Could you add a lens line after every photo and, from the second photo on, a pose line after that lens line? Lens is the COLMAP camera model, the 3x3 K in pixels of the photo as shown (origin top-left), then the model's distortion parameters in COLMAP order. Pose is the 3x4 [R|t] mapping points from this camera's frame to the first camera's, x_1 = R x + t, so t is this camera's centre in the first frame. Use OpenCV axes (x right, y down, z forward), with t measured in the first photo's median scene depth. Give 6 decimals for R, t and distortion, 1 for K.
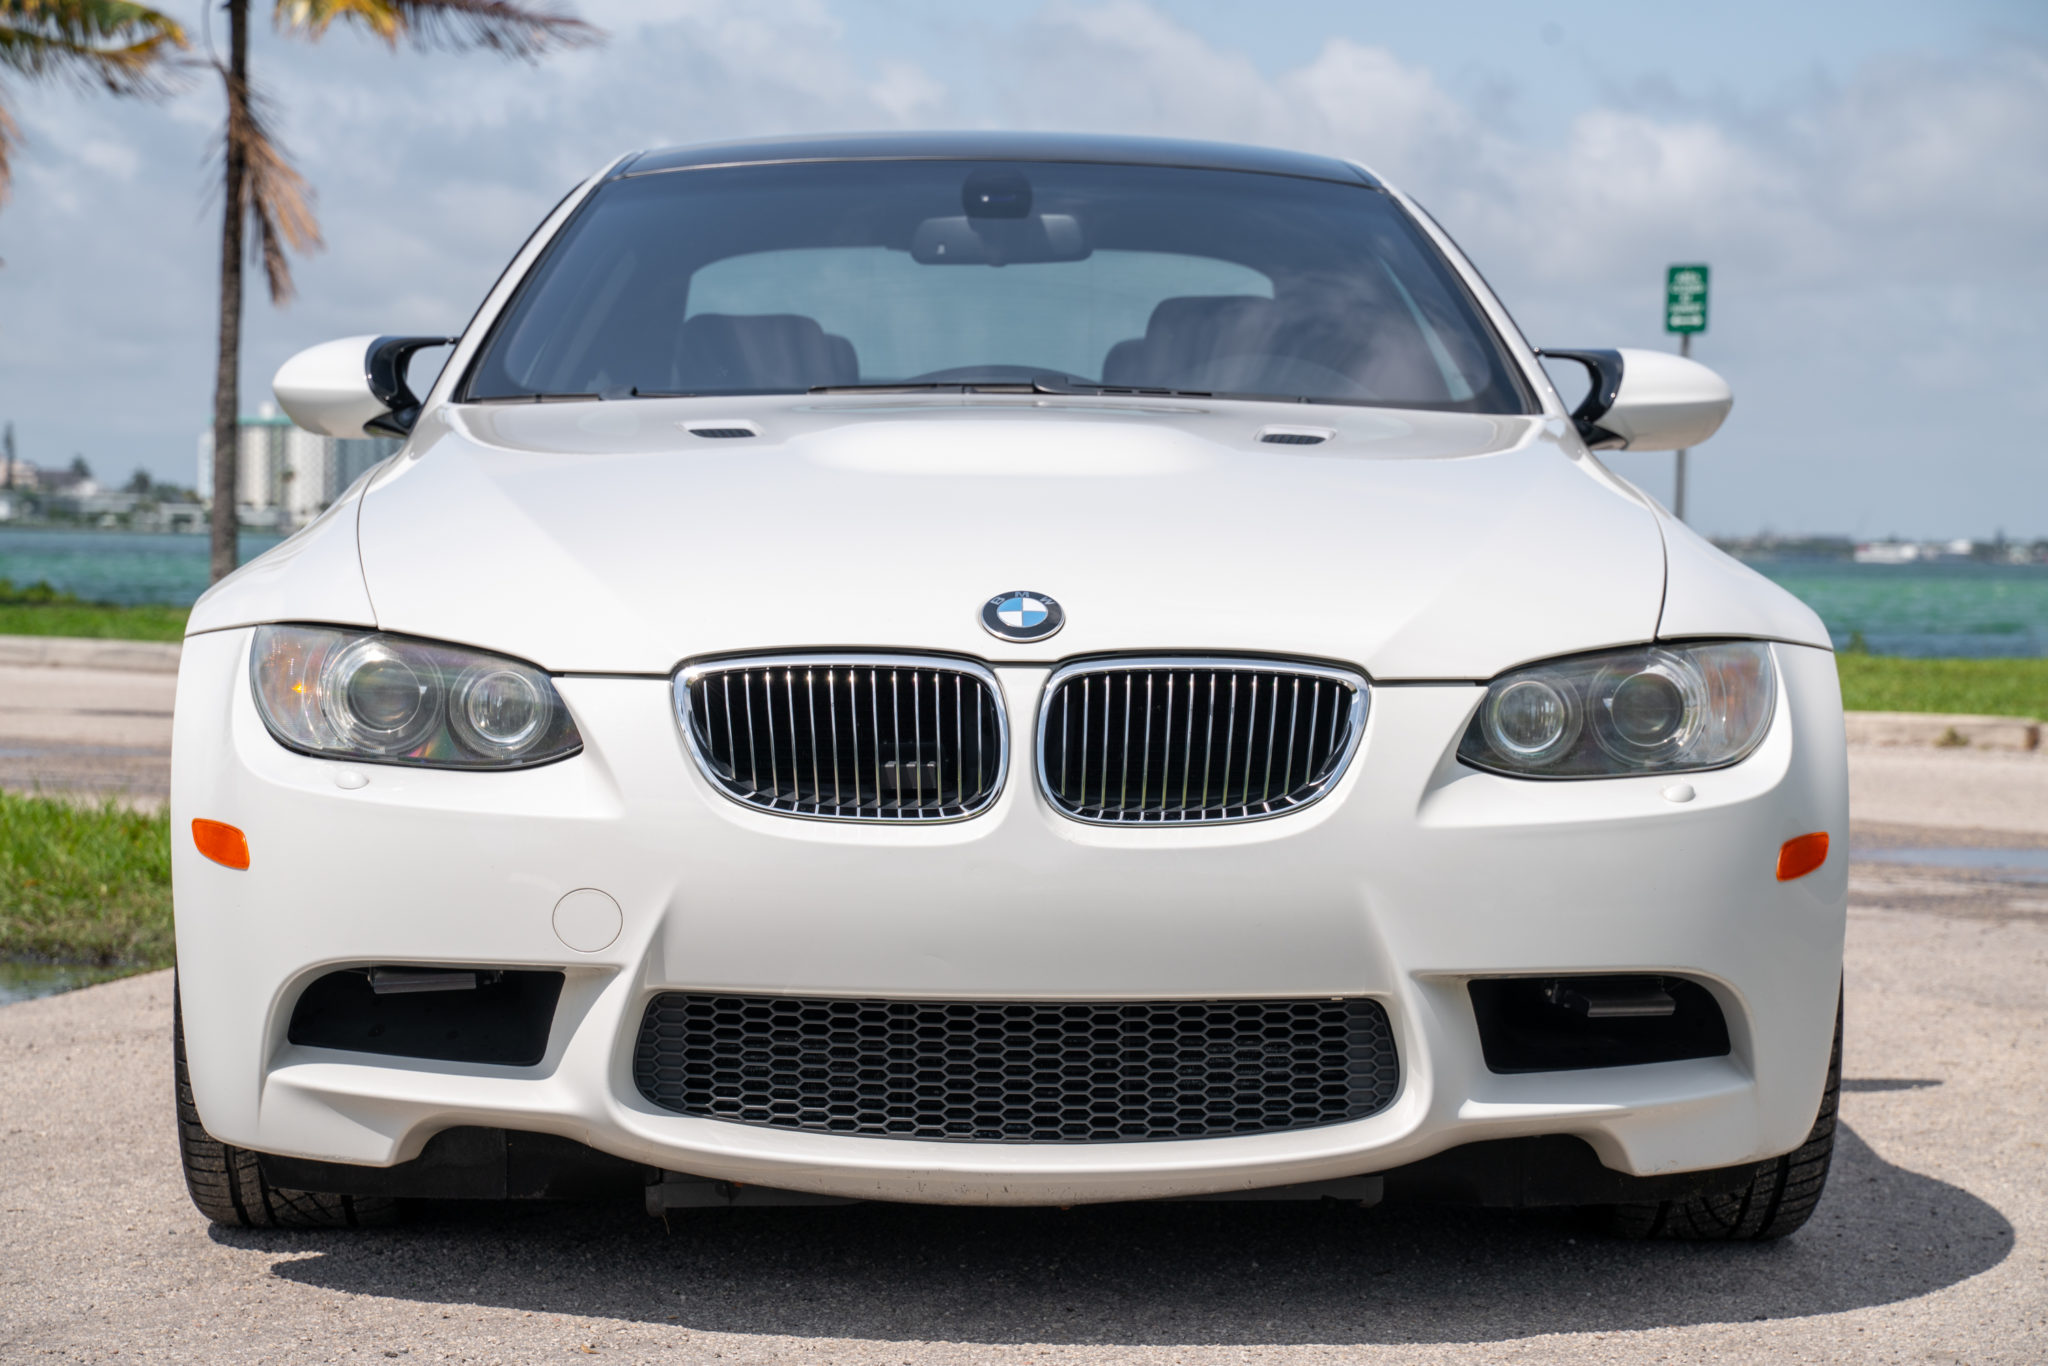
lens RADIAL K [[4357.4, 0, 1023.9], [0, 4357.4, 678.6], [0, 0, 1]] dist [0.168477, 0.000000]
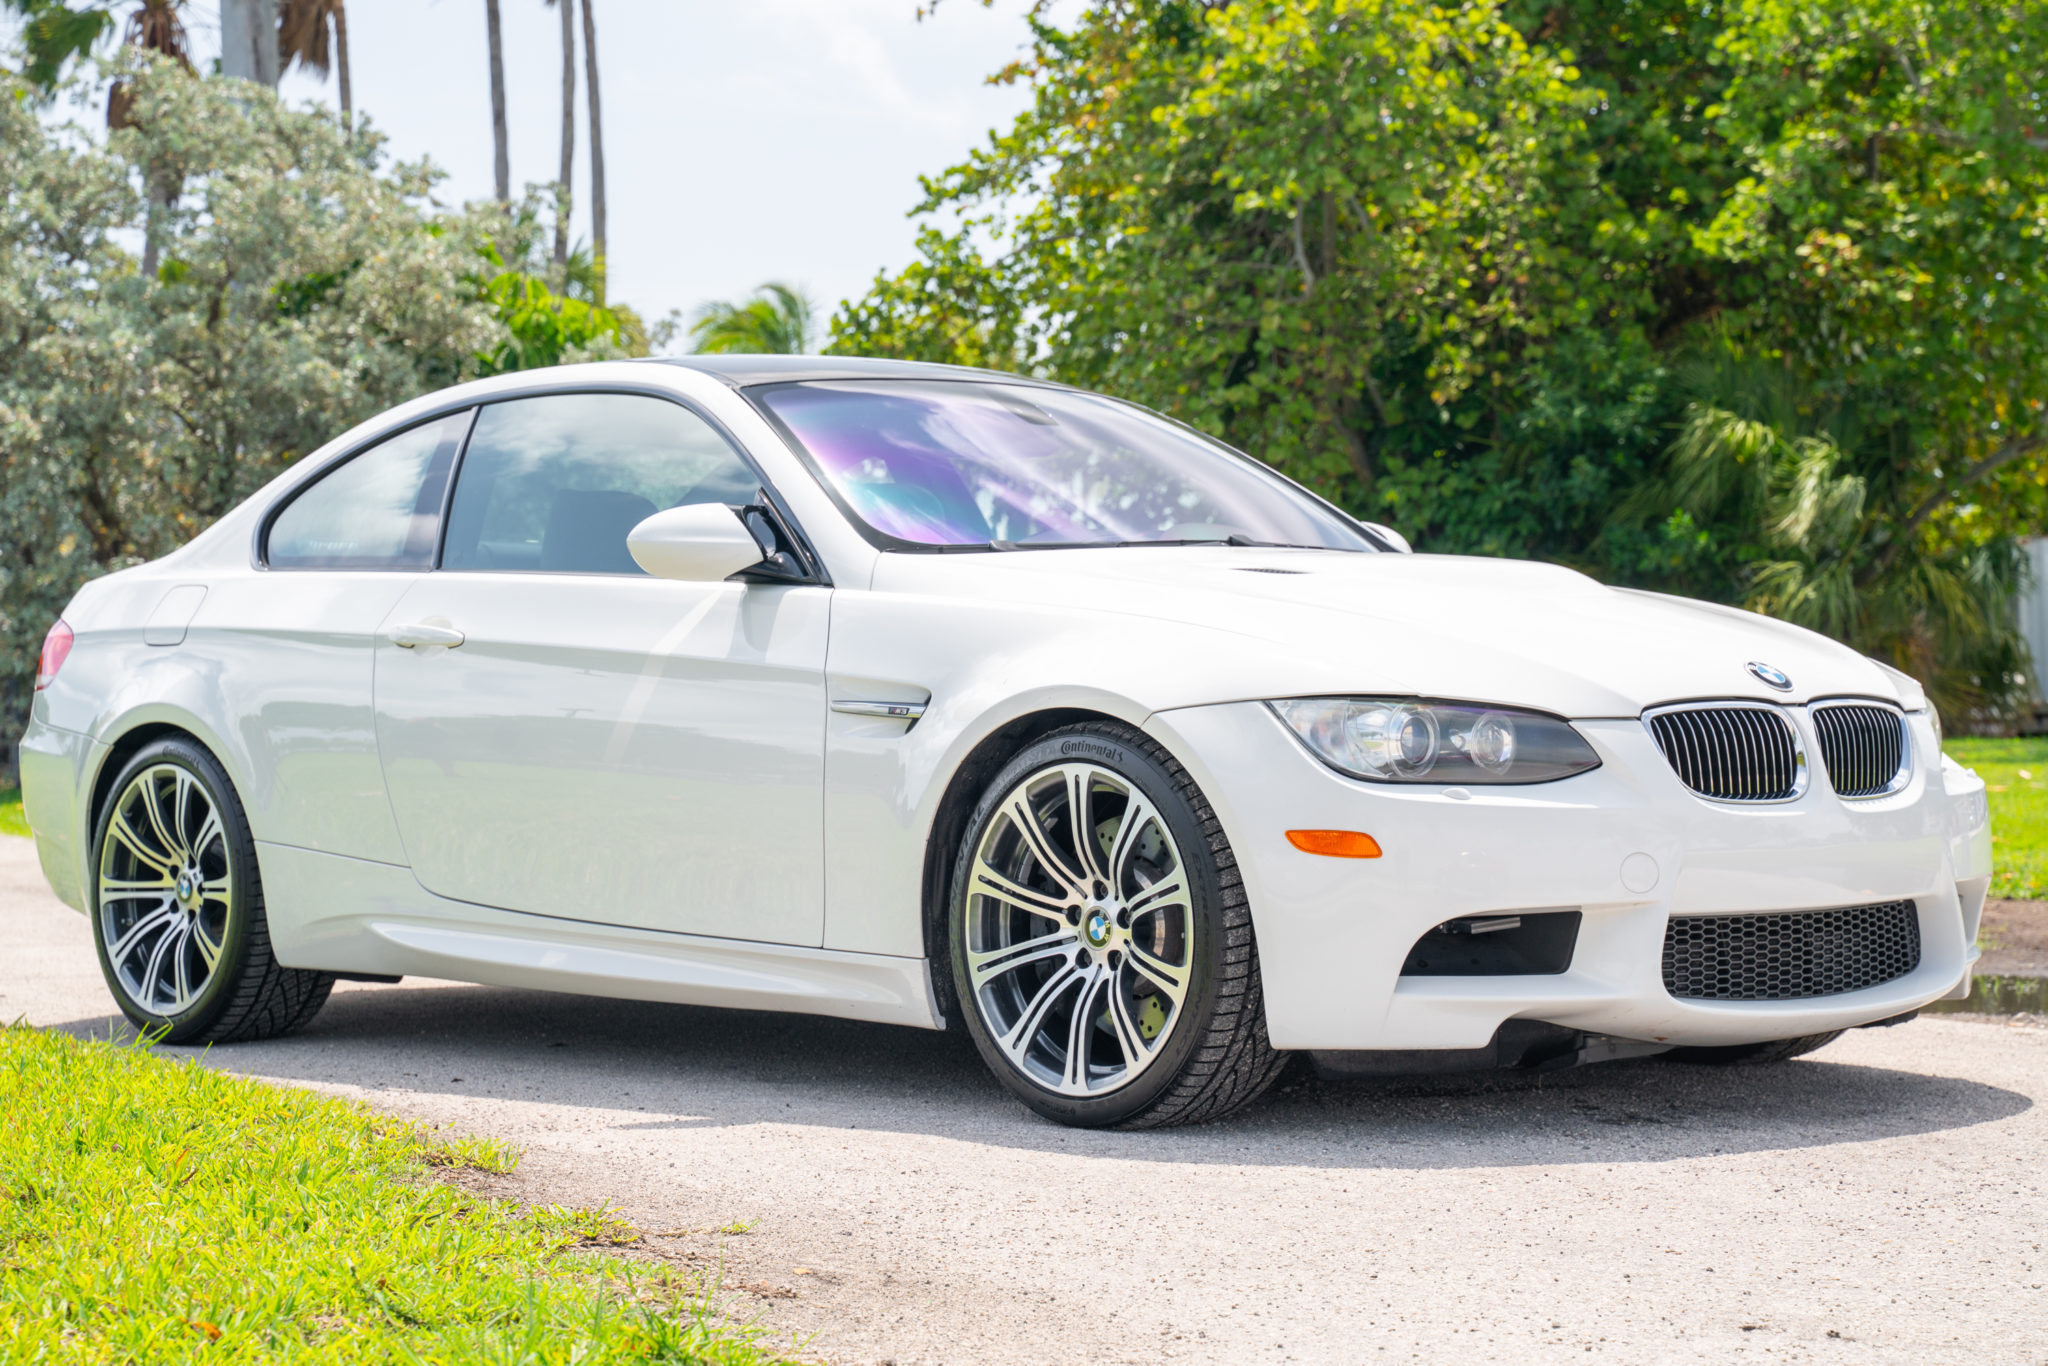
lens RADIAL K [[3924.3, 0, 1093.5], [0, 3924.3, 679.0], [0, 0, 1]] dist [0.335698, 0.000000]
pose [[0.731705, -0.019598, 0.681339, -1.186918], [0.041505, 0.999013, -0.015839, -0.000417], [-0.680356, 0.039868, 0.731796, 0.086815]]
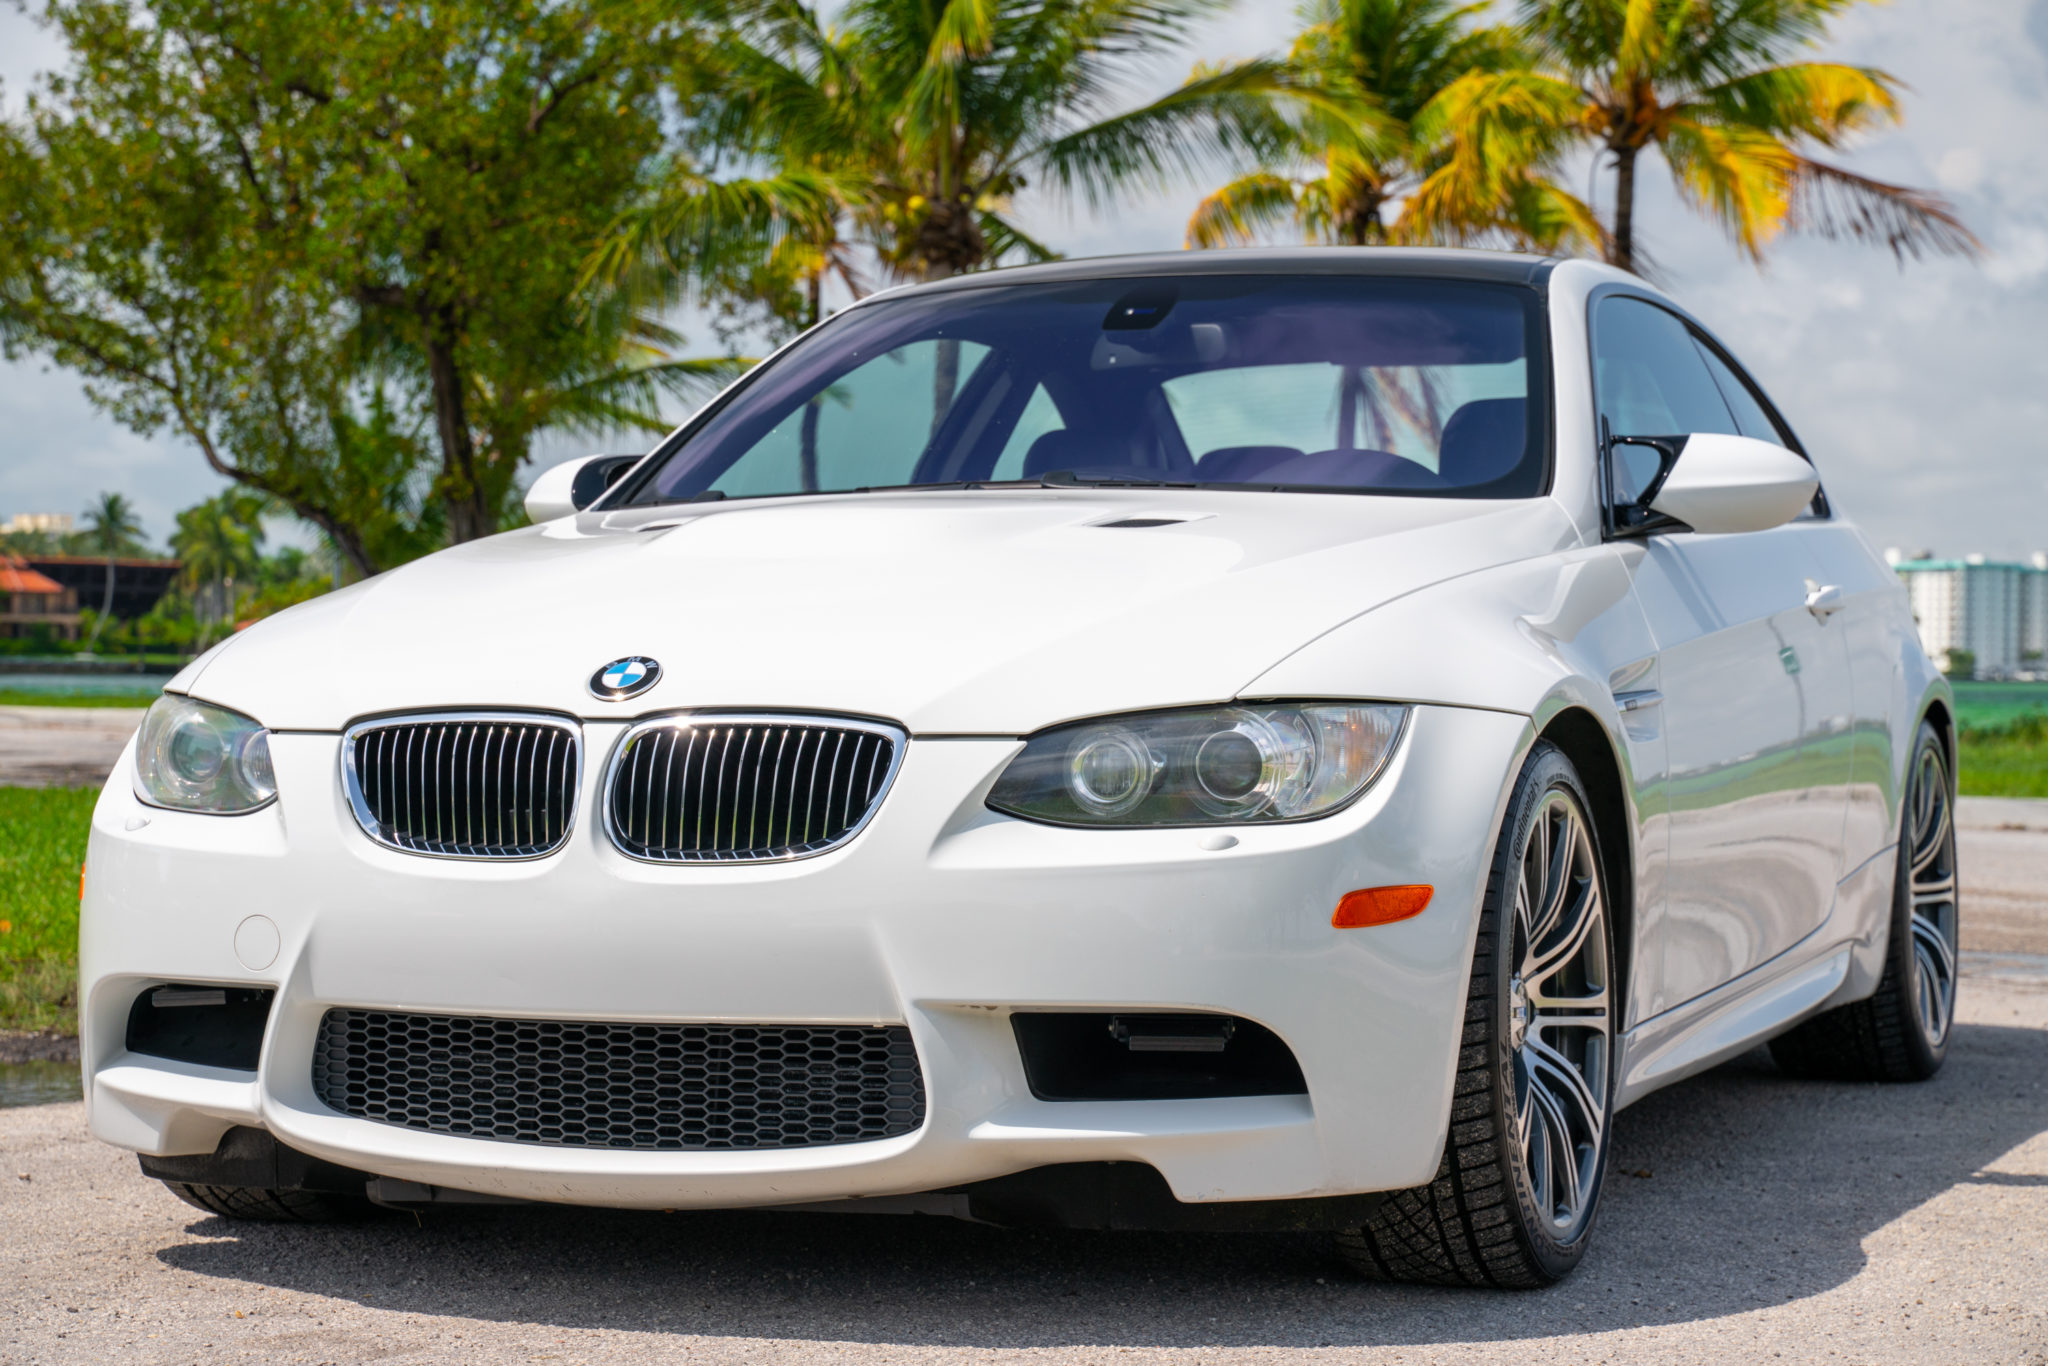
lens RADIAL K [[4357.4, 0, 1012.5], [0, 4357.4, 694.6], [0, 0, 1]] dist [0.168477, 0.000000]
pose [[0.926941, -0.006117, -0.375157, 0.508656], [-0.005174, 0.999564, -0.029083, 0.021819], [0.375171, 0.028899, 0.926505, -0.000888]]
